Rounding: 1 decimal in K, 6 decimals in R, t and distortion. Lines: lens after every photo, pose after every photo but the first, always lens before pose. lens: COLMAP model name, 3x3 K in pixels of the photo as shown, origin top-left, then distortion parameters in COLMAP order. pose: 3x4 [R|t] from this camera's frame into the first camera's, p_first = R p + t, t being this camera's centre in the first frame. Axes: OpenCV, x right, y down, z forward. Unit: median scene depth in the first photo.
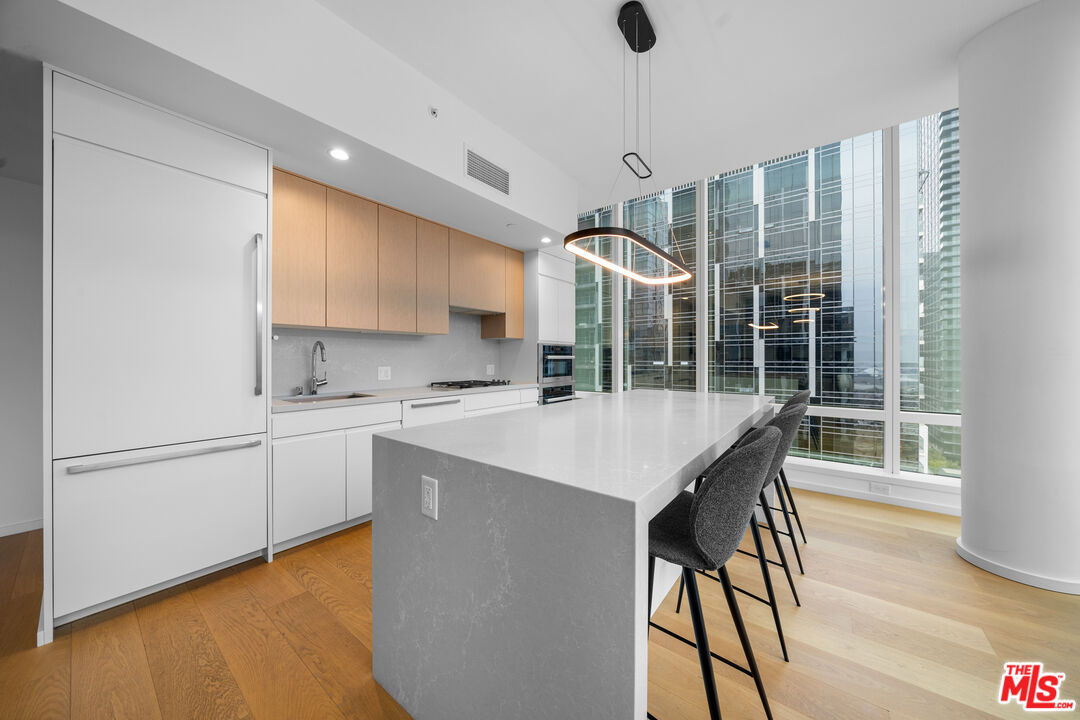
lens RADIAL K [[367.0, 0, 538.0], [0, 367.0, 357.8], [0, 0, 1]] dist [-0.007364, 0.000408]
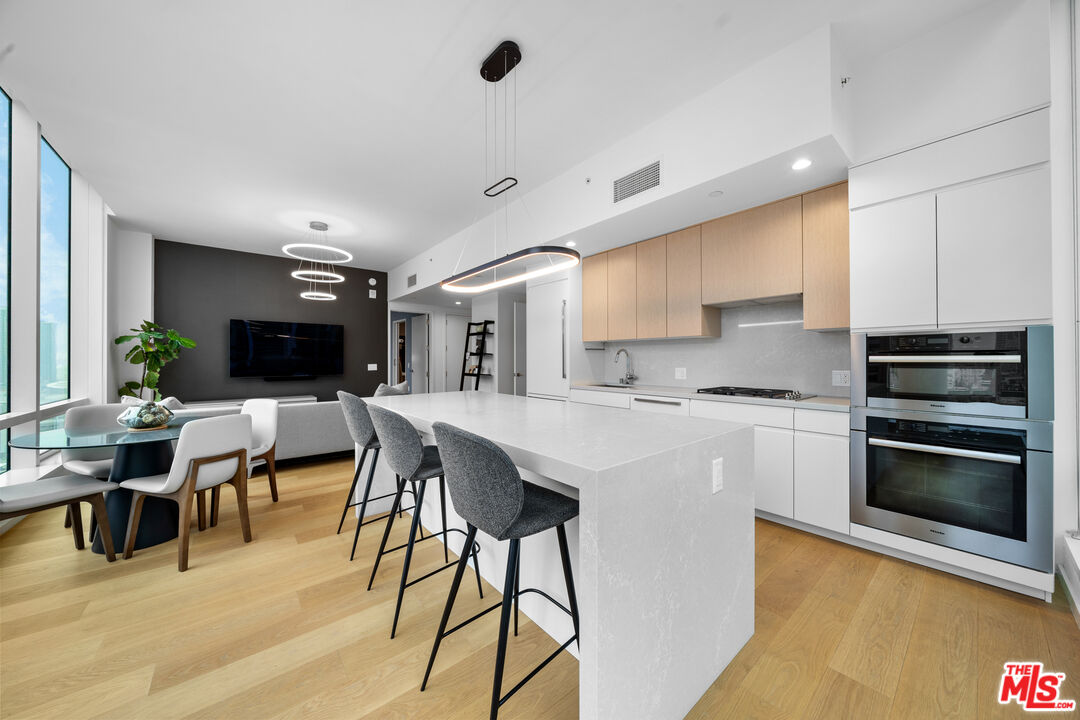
lens RADIAL K [[367.0, 0, 542.0], [0, 367.0, 359.1], [0, 0, 1]] dist [-0.007364, 0.000408]
pose [[-0.203896, -0.002526, -0.978989, 0.736731], [0.000356, 0.999996, -0.002655, 0.000002], [0.978993, -0.000889, -0.203894, 0.747820]]
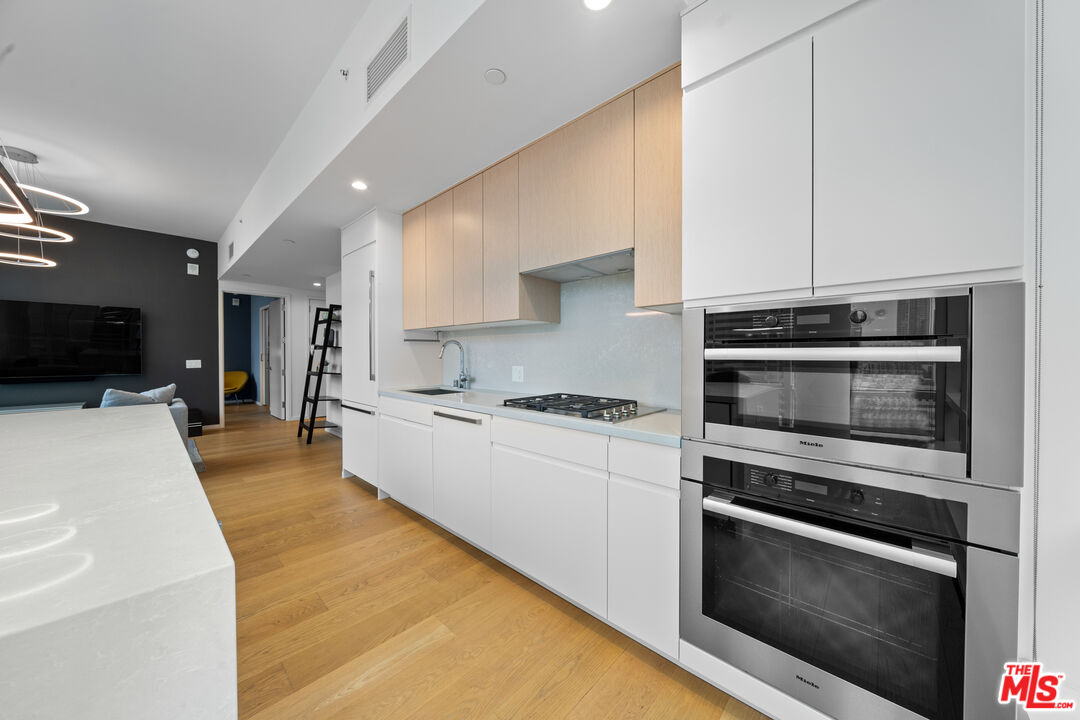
lens RADIAL K [[367.0, 0, 542.2], [0, 367.0, 358.7], [0, 0, 1]] dist [-0.007364, 0.000408]
pose [[-0.076558, 0.011523, -0.996999, 0.374677], [0.000644, 0.999934, 0.011508, -0.001374], [0.997065, 0.000239, -0.076560, 1.034881]]
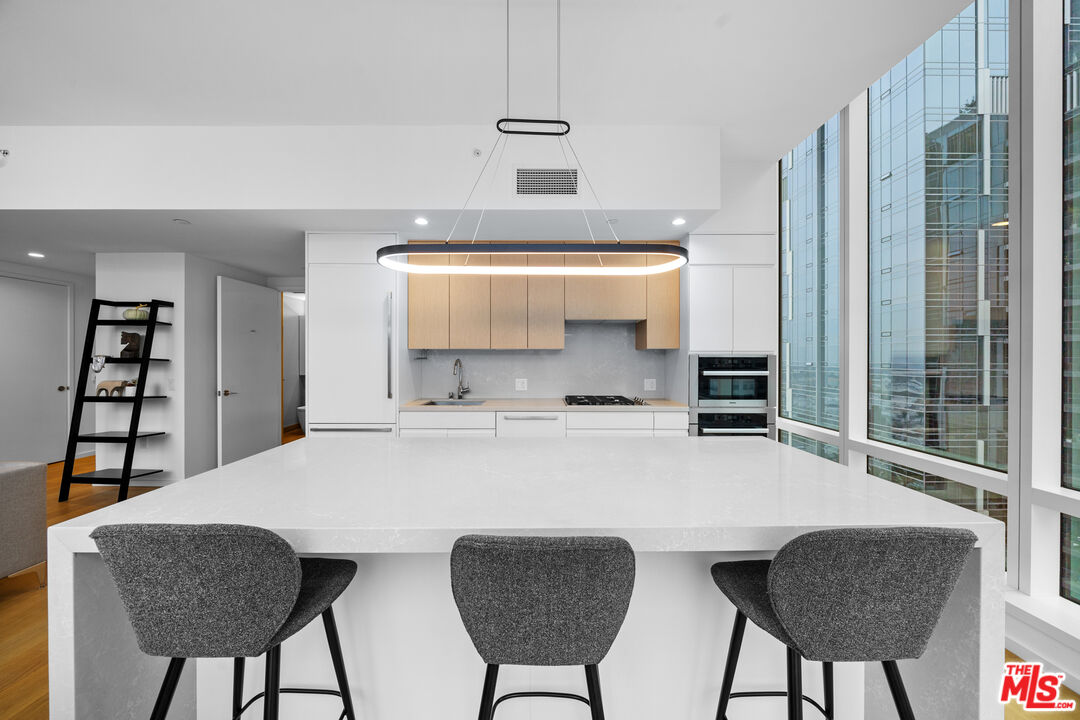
lens RADIAL K [[367.0, 0, 542.7], [0, 367.0, 357.7], [0, 0, 1]] dist [-0.007364, 0.000408]
pose [[0.622335, 0.002452, -0.782747, 0.473867], [-0.000849, 0.999997, 0.002457, -0.040332], [0.782750, -0.000865, 0.622335, 0.317337]]
